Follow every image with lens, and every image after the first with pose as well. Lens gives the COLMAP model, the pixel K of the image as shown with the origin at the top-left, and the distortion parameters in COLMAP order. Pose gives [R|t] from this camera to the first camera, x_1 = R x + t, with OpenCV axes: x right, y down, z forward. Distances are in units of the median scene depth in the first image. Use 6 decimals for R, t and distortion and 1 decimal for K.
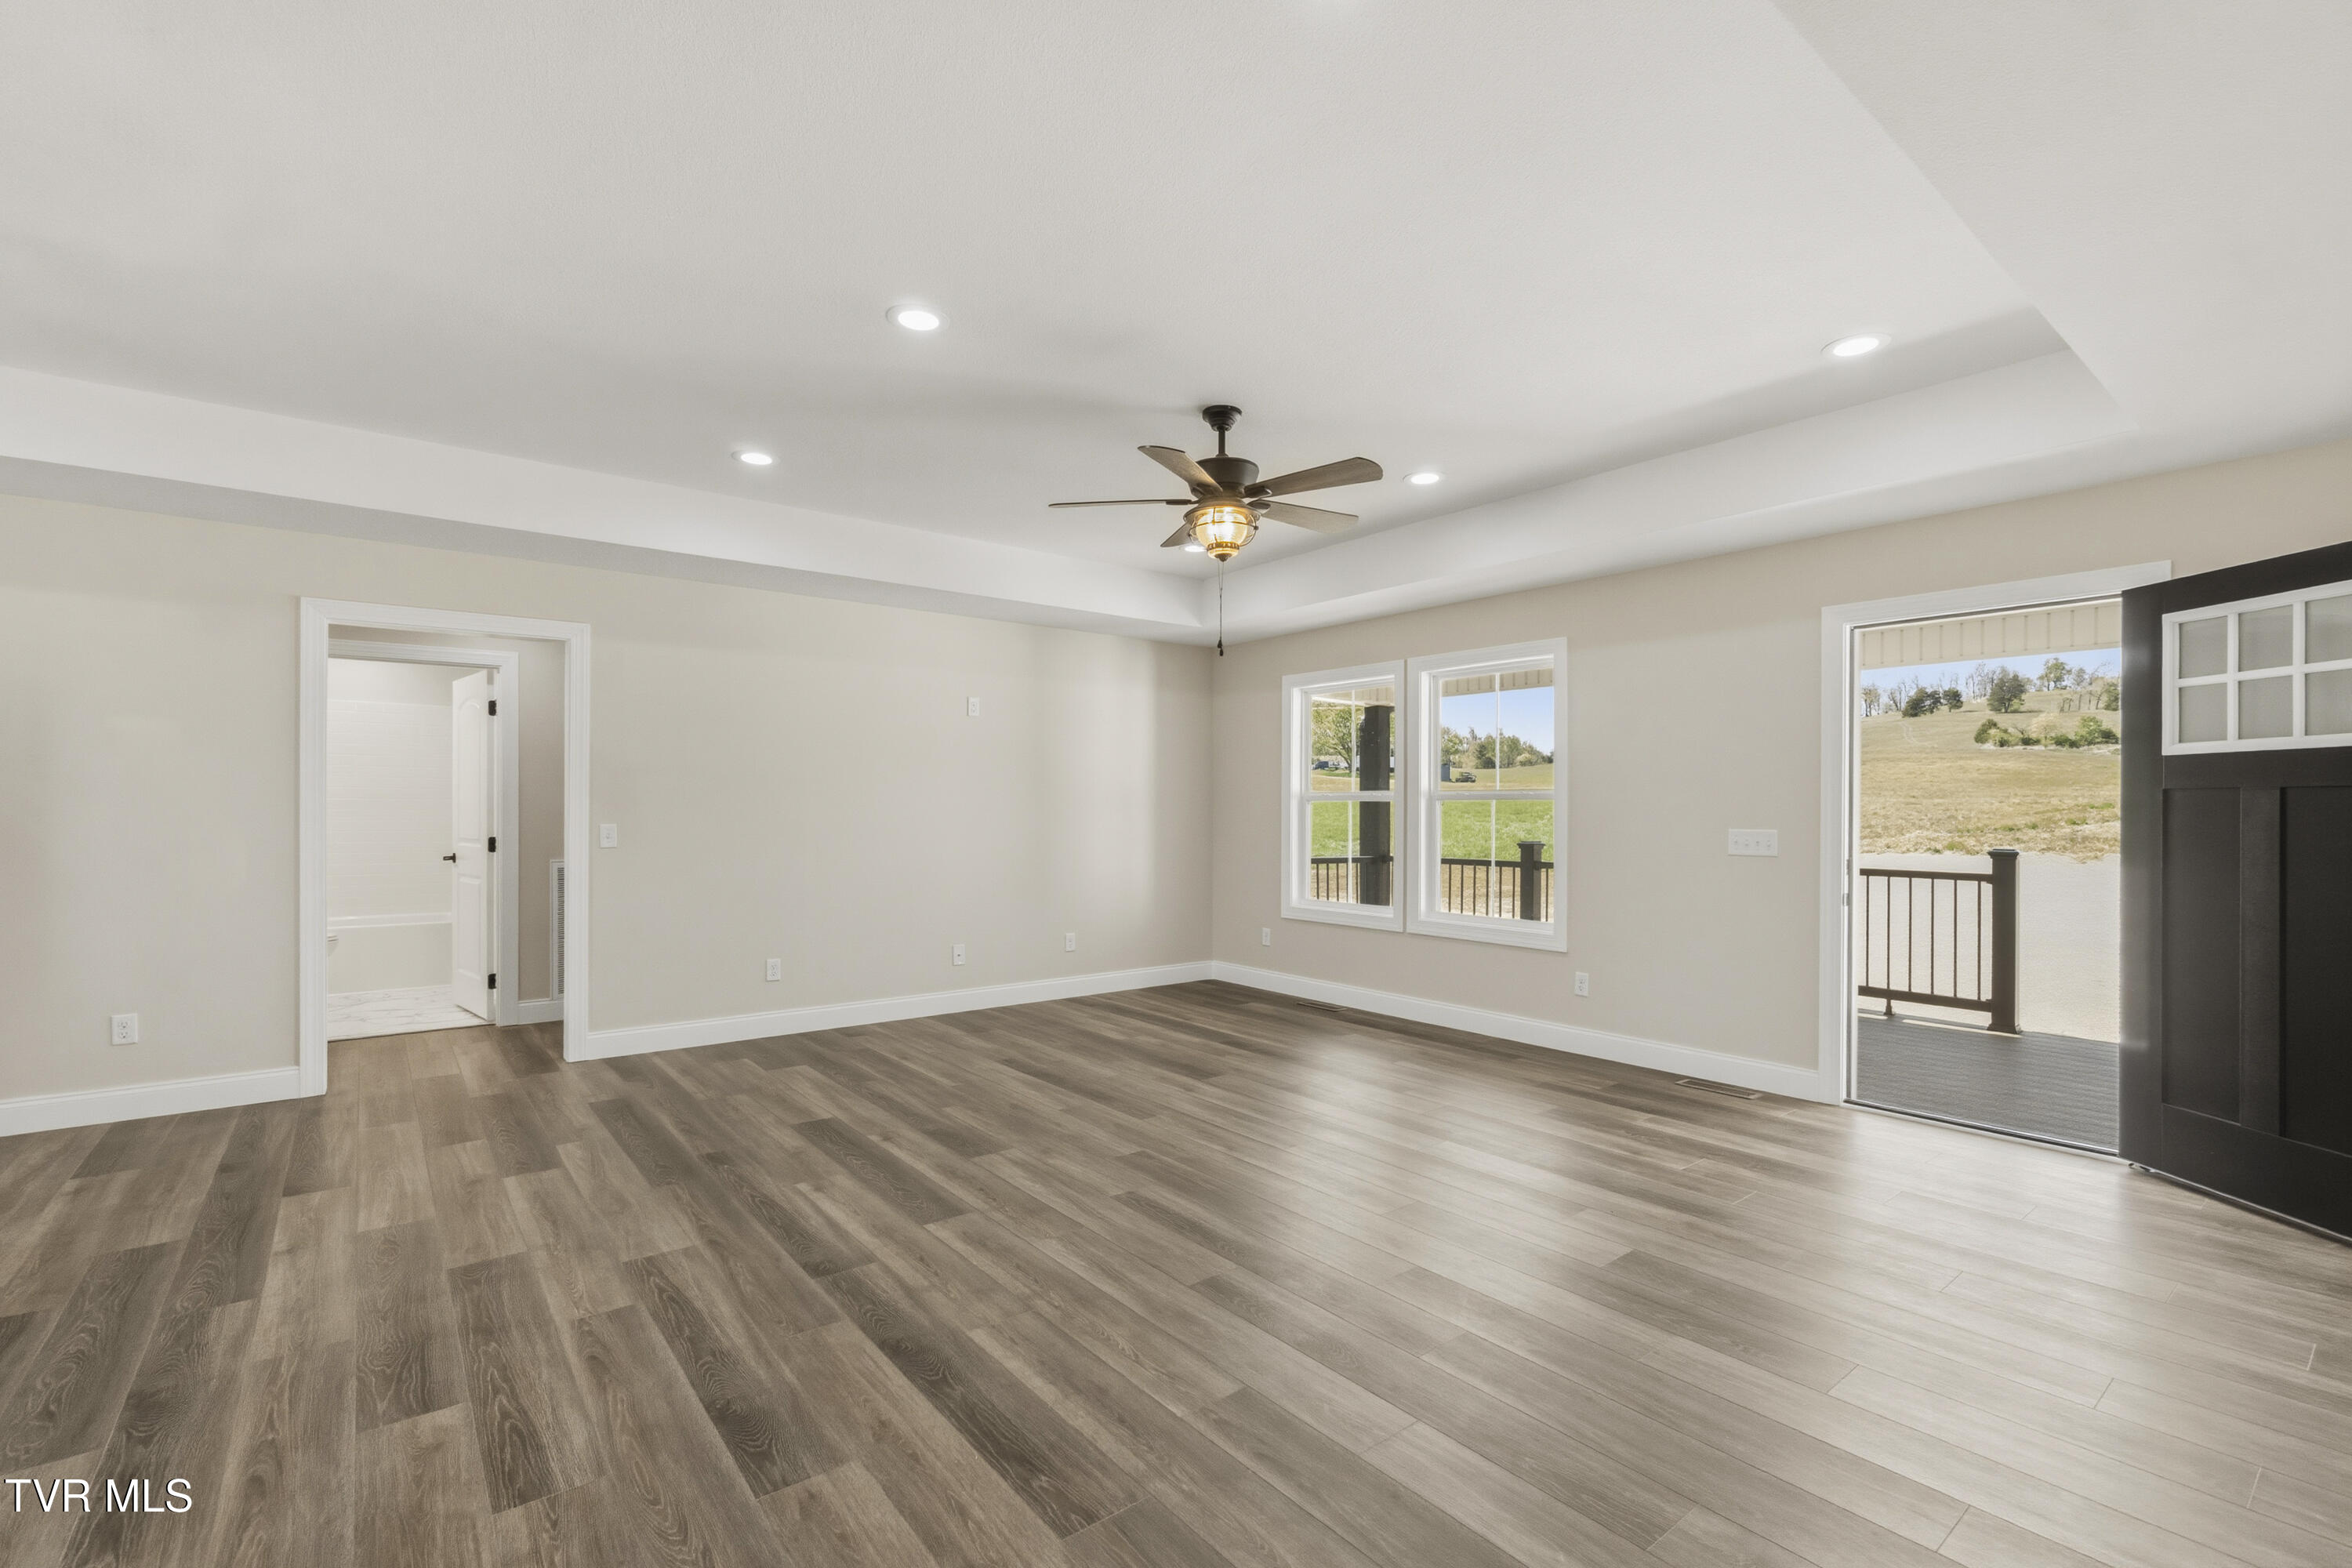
lens RADIAL K [[1022.0, 0, 1180.8], [0, 1022.0, 795.1], [0, 0, 1]] dist [0.003219, 0.000529]
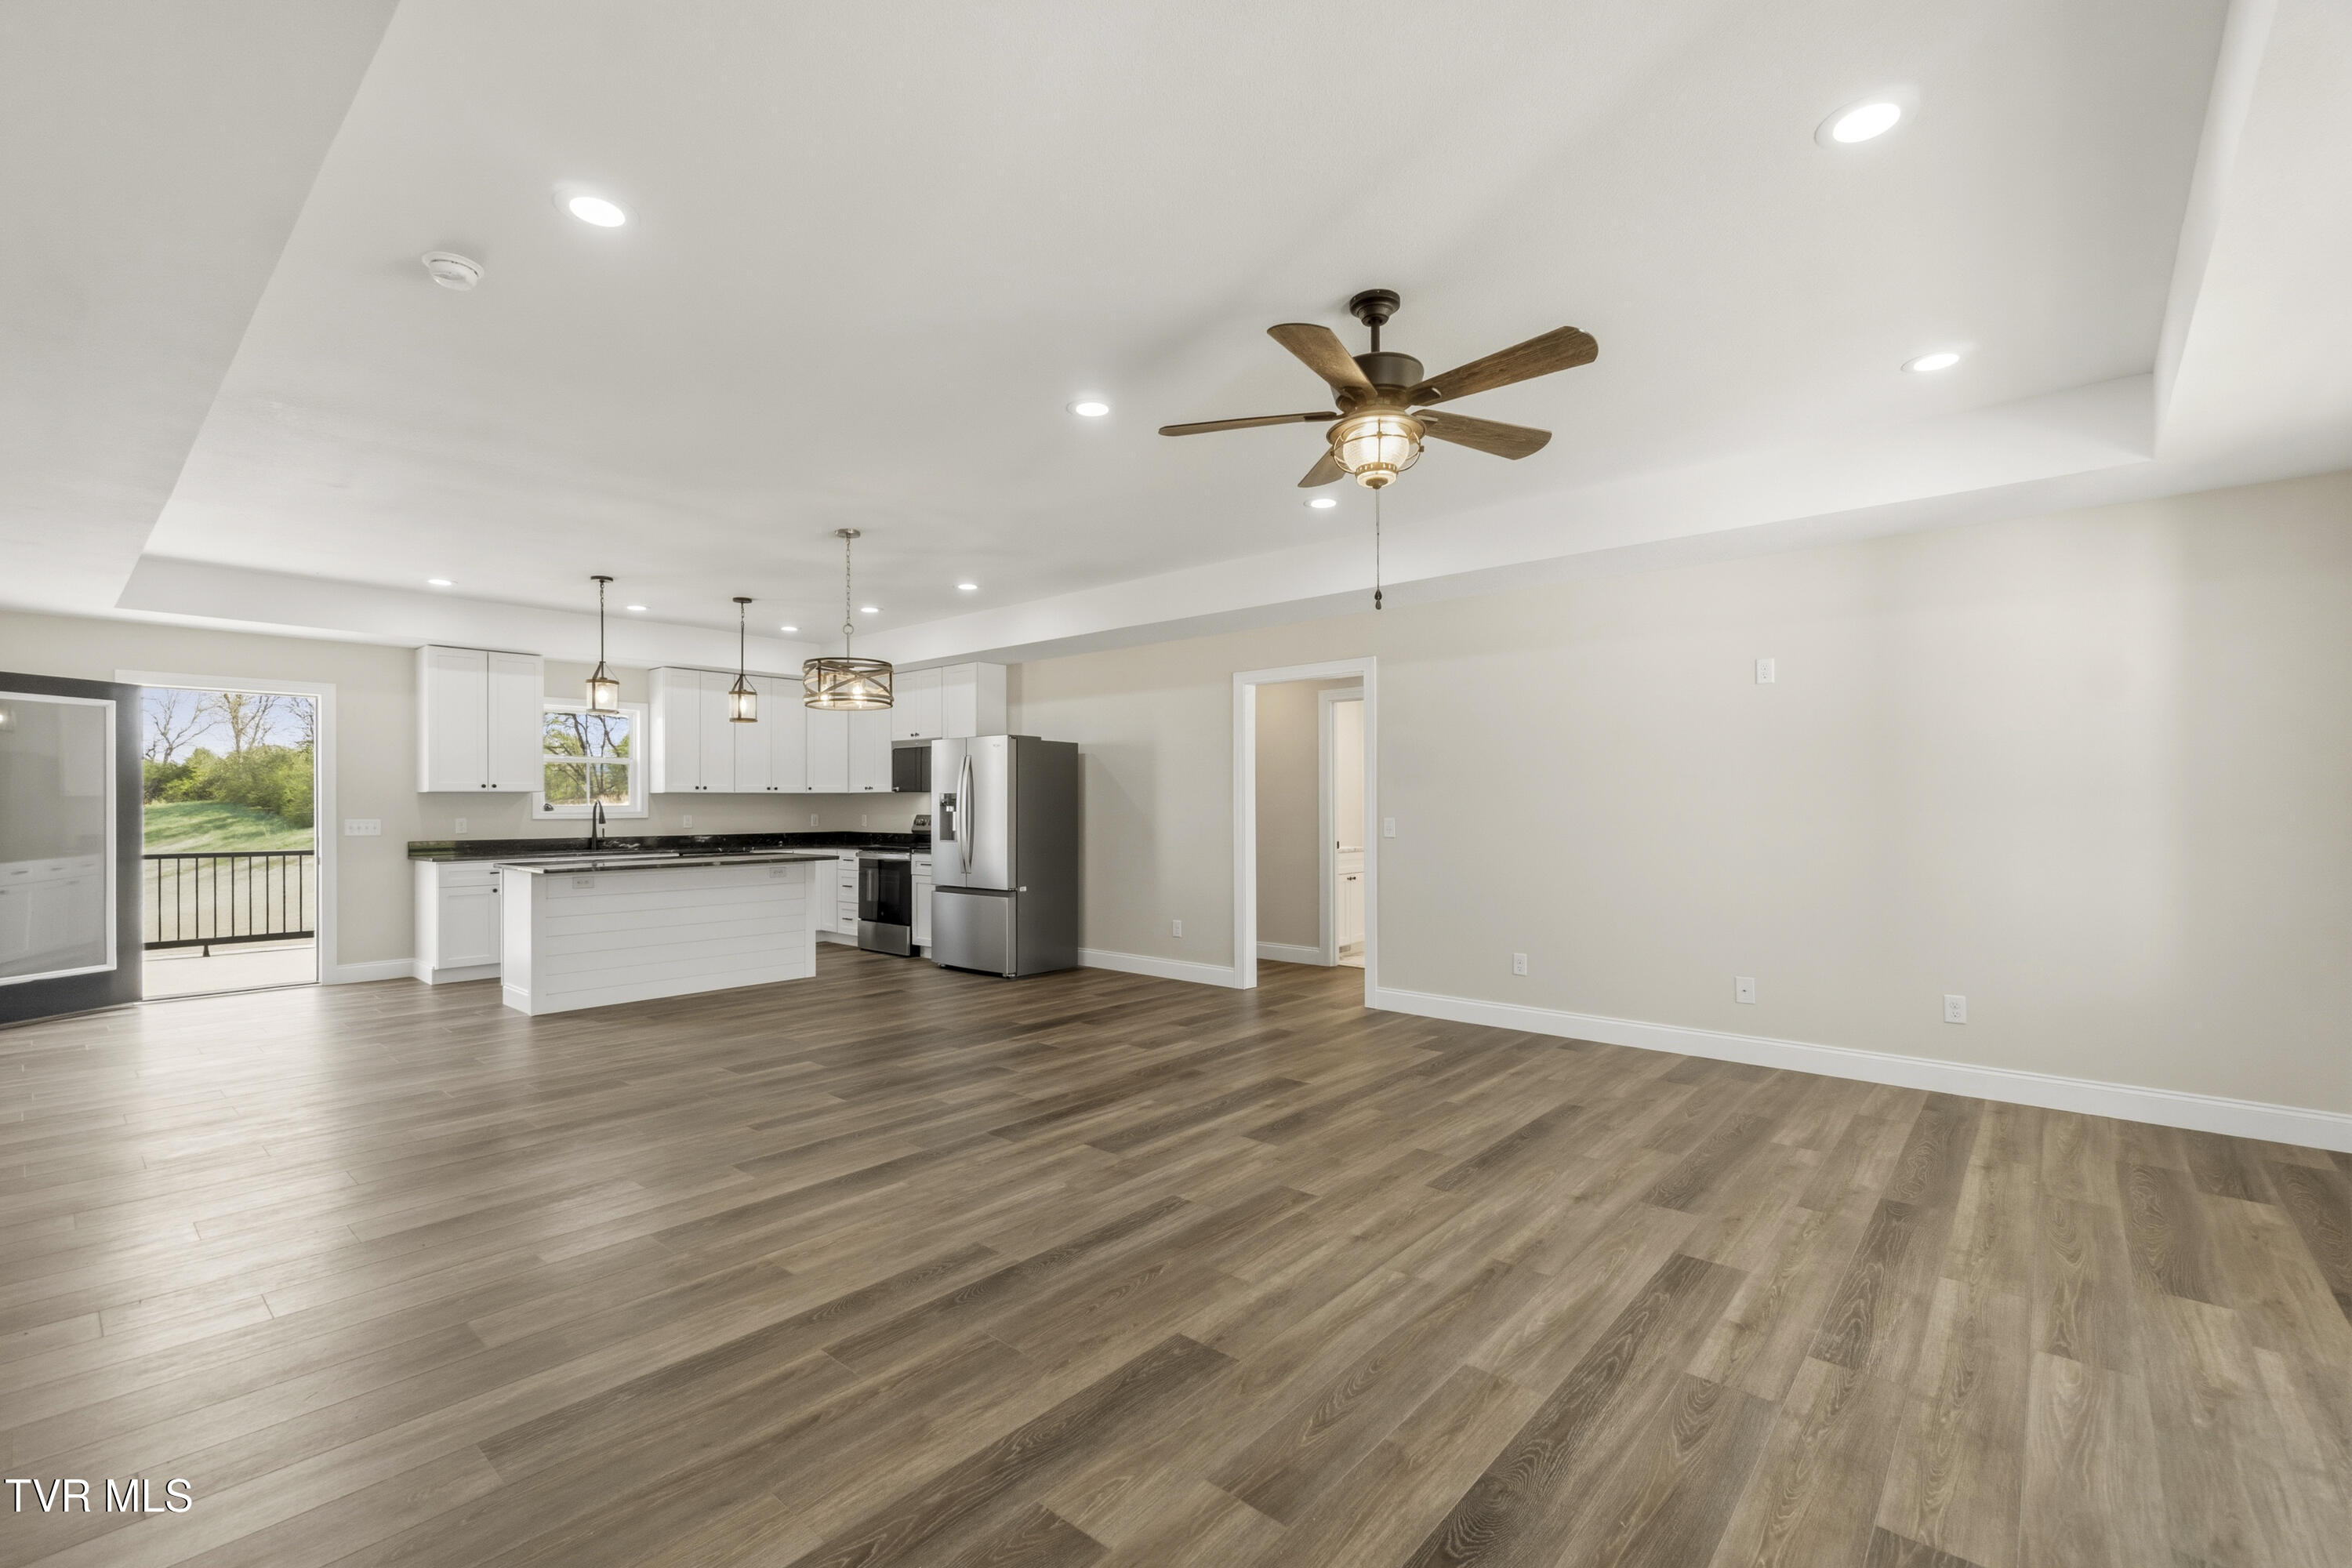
lens RADIAL K [[1022.0, 0, 1180.8], [0, 1022.0, 795.1], [0, 0, 1]] dist [0.003219, 0.000529]
pose [[0.181355, -0.015160, -0.983301, 0.778678], [0.018720, 0.999753, -0.011962, 0.012438], [0.983240, -0.016238, 0.181594, 0.705482]]
